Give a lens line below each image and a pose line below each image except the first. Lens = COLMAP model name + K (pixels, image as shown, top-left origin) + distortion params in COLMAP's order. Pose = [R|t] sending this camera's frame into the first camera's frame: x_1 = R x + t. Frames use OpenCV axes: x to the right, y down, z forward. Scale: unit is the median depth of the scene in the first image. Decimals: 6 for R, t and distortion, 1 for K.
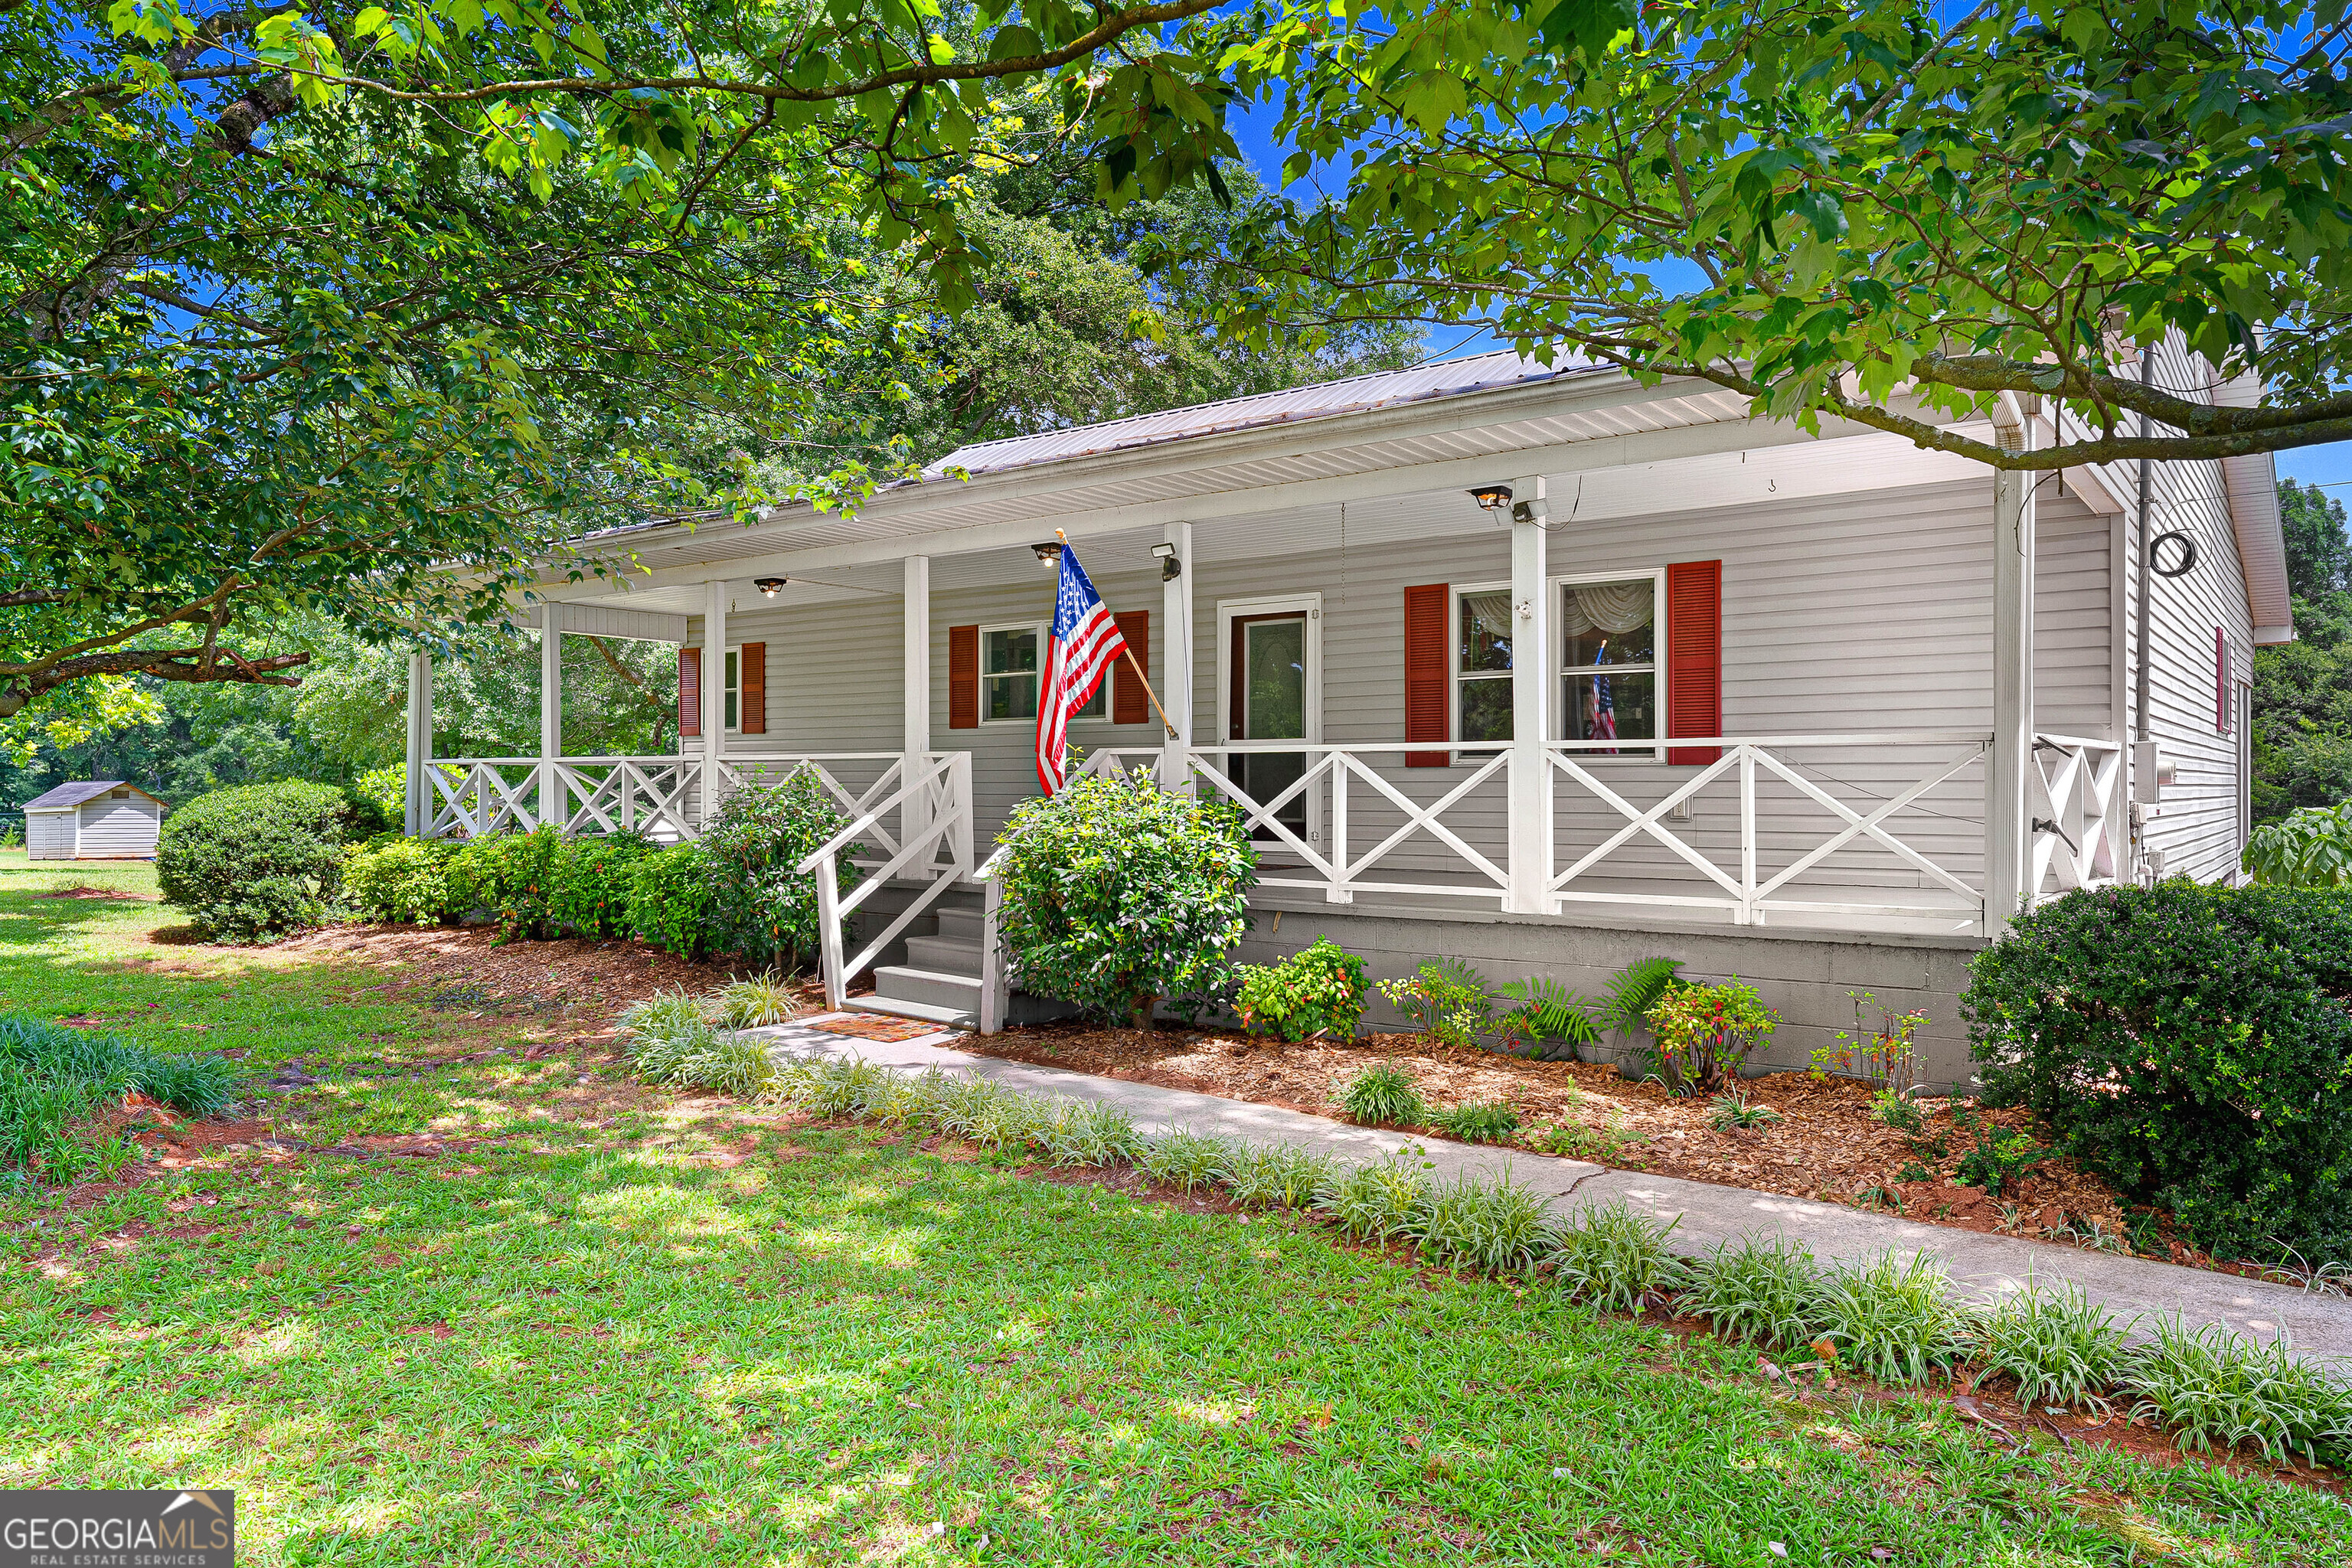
lens RADIAL K [[1561.5, 0, 1176.0], [0, 1561.5, 784.0], [0, 0, 1]] dist [0.000731, 0.000926]
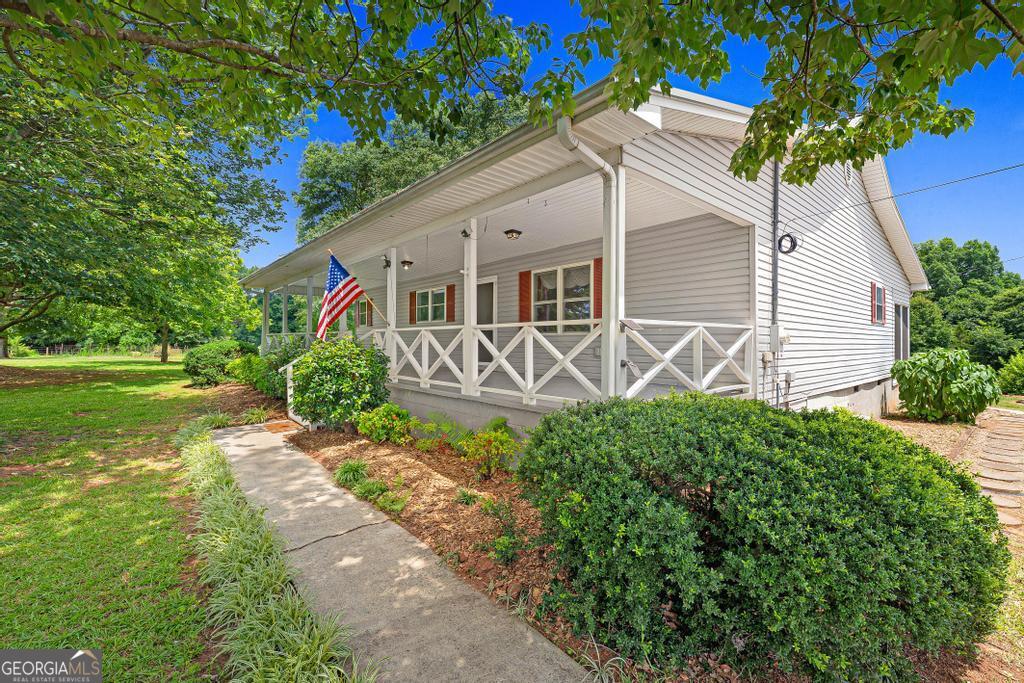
lens RADIAL K [[438.1, 0, 512.0], [0, 438.1, 341.5], [0, 0, 1]] dist [-0.001227, -0.000151]
pose [[0.979098, 0.002918, -0.203367, 0.327450], [-0.003210, 0.999994, -0.001105, -0.000906], [0.203362, 0.001735, 0.979102, 0.252343]]
